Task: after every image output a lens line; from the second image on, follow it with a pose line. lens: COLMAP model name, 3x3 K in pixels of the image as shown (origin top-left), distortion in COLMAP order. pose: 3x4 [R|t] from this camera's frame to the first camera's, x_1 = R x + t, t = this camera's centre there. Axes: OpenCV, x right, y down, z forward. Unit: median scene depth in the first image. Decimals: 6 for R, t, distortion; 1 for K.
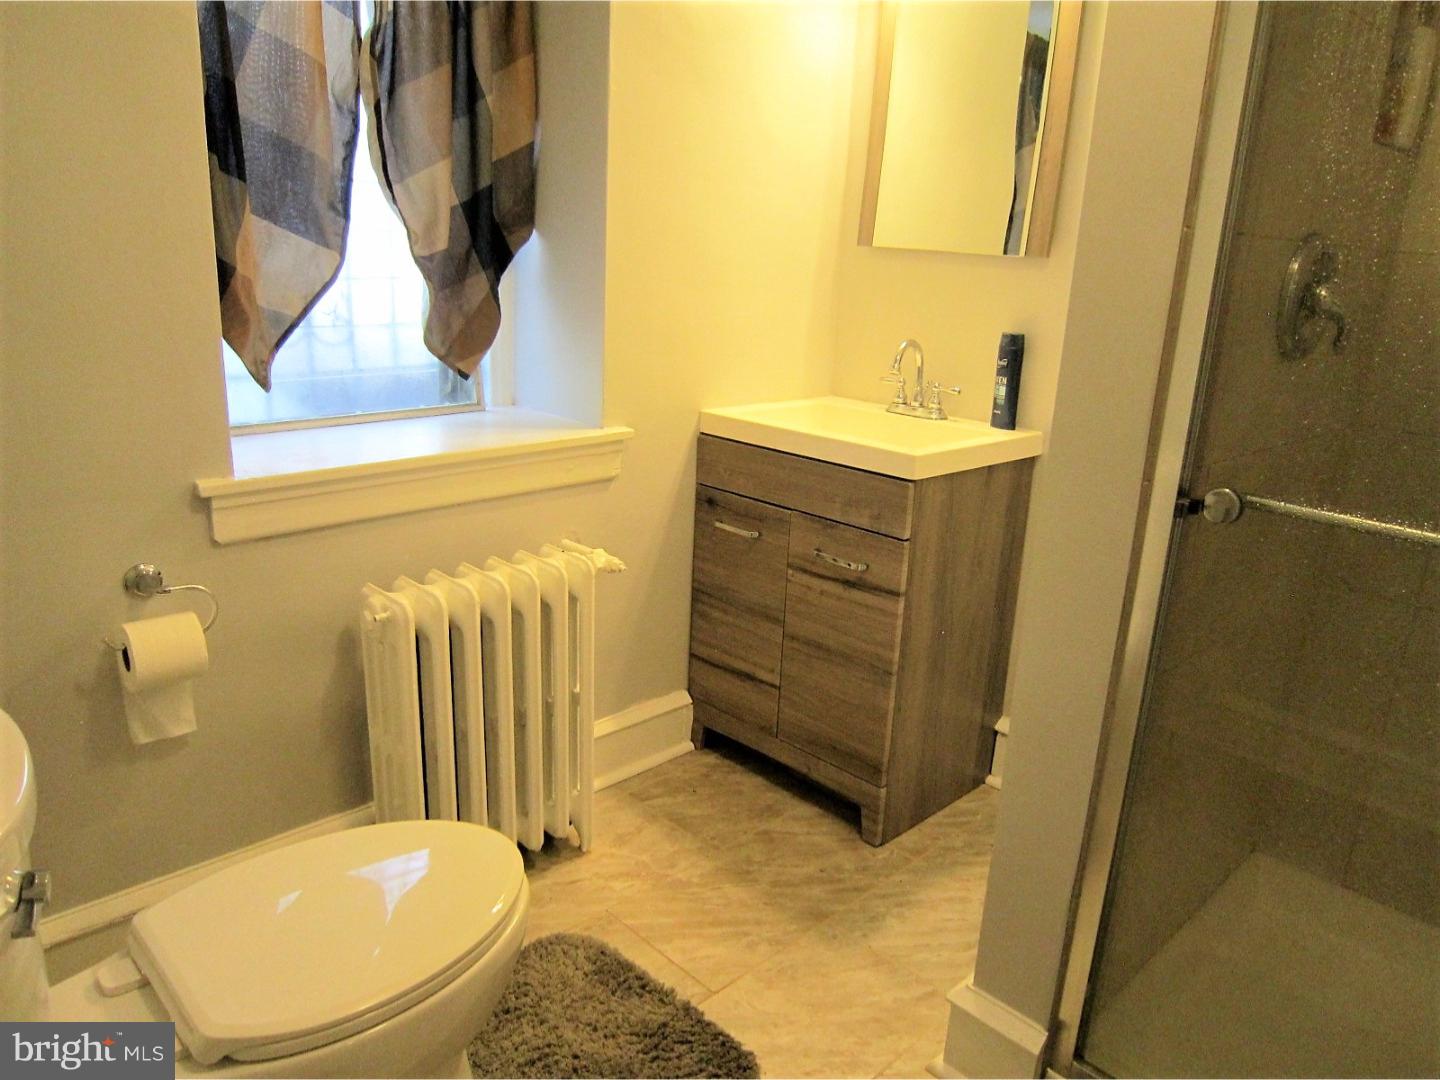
lens RADIAL K [[1028.4, 0, 722.4], [0, 1028.4, 544.4], [0, 0, 1]] dist [-0.041494, 0.014777]
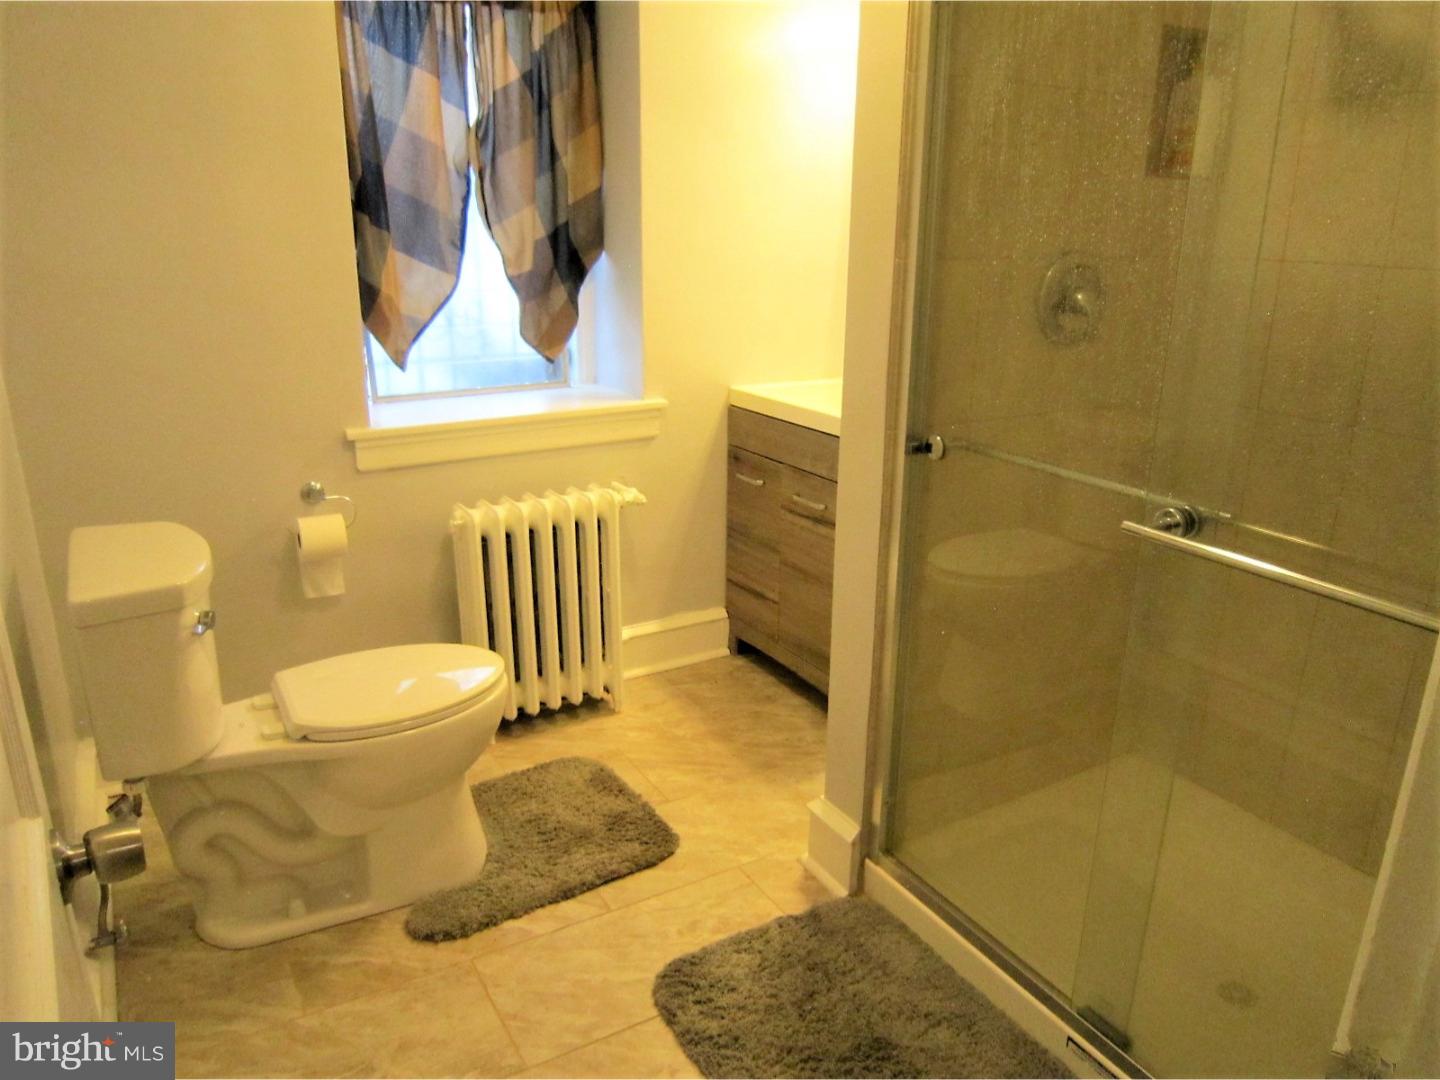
lens RADIAL K [[1028.4, 0, 717.4], [0, 1028.4, 541.5], [0, 0, 1]] dist [-0.041494, 0.014777]
pose [[0.969906, 0.037424, -0.240587, 0.330120], [-0.034407, 0.999268, 0.016730, 0.049859], [0.241037, -0.007949, 0.970483, -0.300919]]
